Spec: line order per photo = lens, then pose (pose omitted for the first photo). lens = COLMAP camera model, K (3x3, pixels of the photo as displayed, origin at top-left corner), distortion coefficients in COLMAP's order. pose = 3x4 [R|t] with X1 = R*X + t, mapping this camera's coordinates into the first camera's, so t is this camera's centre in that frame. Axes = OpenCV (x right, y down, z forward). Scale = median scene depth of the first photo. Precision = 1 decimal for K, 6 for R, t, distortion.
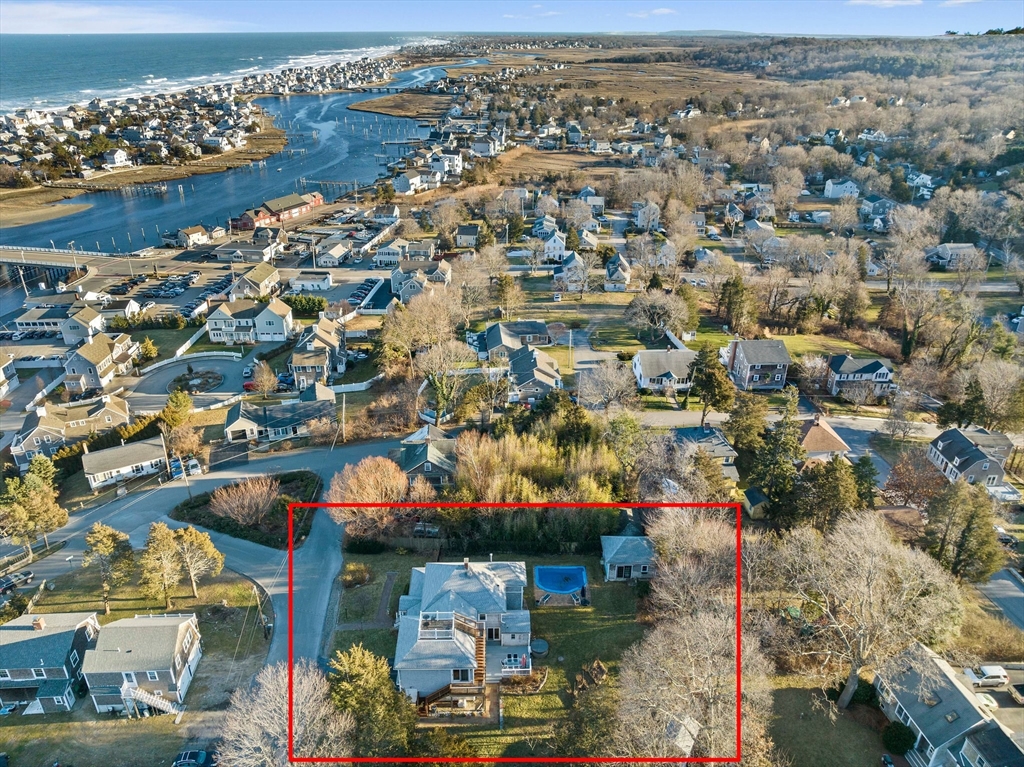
lens RADIAL K [[731.6, 0, 506.5], [0, 731.6, 387.1], [0, 0, 1]] dist [-0.040711, 0.014665]
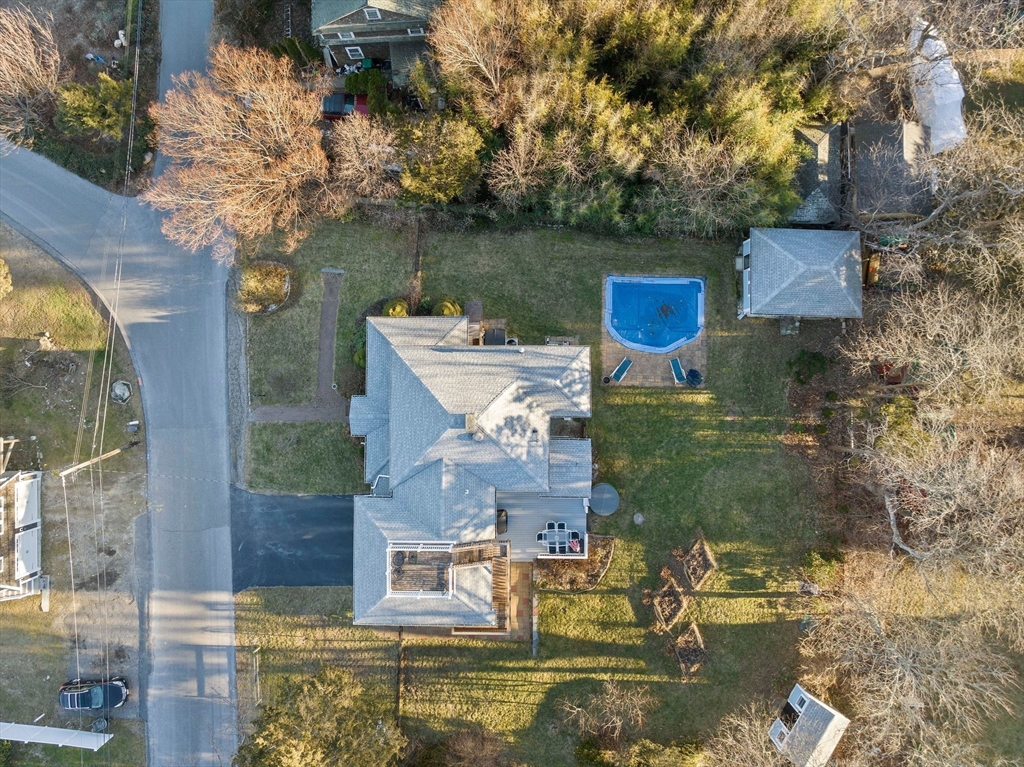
lens RADIAL K [[731.6, 0, 503.9], [0, 731.6, 379.8], [0, 0, 1]] dist [-0.040711, 0.014665]
pose [[0.999437, 0.024725, -0.022684, -0.015835], [0.007756, 0.487516, 0.873079, -0.132201], [0.032645, -0.872764, 0.487050, 0.545300]]
